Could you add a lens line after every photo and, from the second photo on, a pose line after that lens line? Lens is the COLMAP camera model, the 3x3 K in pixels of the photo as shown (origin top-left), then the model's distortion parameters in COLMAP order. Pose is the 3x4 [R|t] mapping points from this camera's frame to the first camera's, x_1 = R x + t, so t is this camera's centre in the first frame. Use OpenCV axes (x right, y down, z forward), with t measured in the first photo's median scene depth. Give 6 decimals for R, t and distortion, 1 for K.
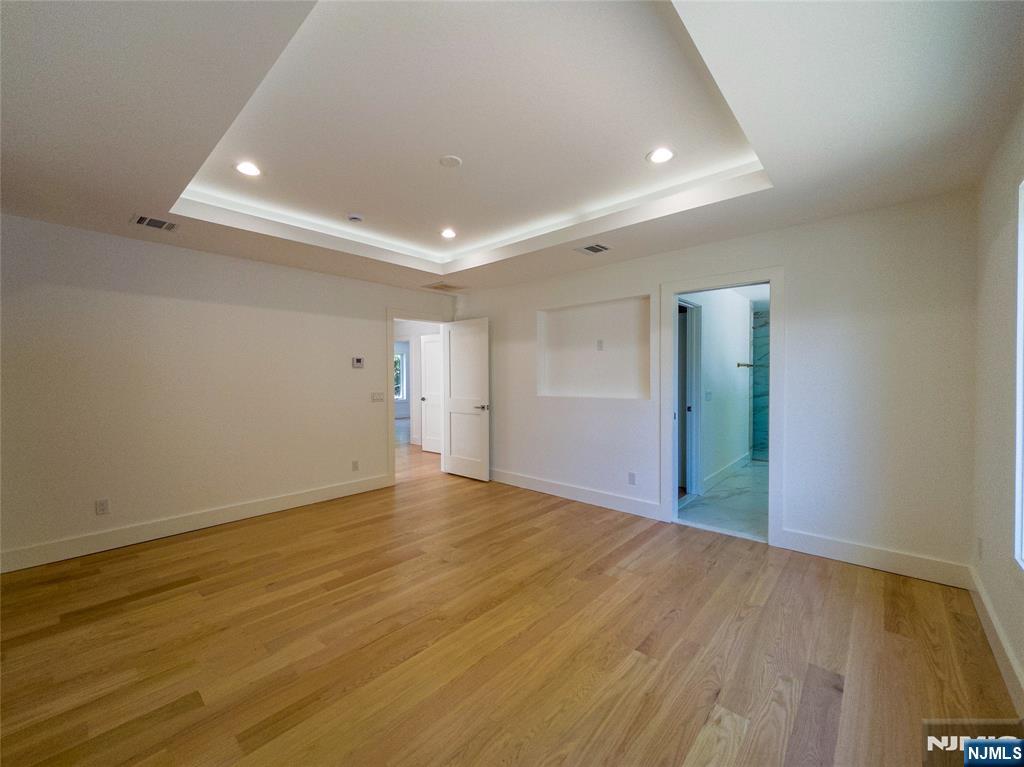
lens RADIAL K [[410.5, 0, 508.4], [0, 410.5, 382.5], [0, 0, 1]] dist [0.002892, 0.000293]
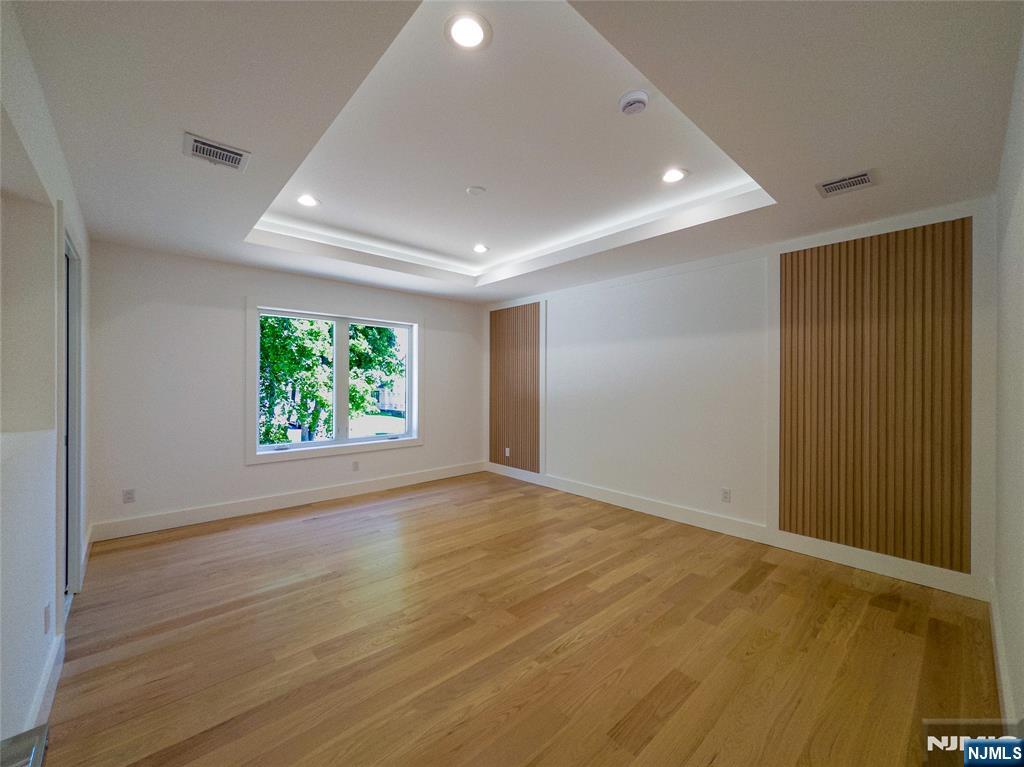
lens RADIAL K [[410.5, 0, 508.4], [0, 410.5, 382.5], [0, 0, 1]] dist [0.002892, 0.000293]
pose [[-0.994769, 0.001033, 0.102148, -0.337870], [0.002421, 0.999906, 0.013460, -0.025454], [-0.102125, 0.013636, -0.994678, 2.100143]]
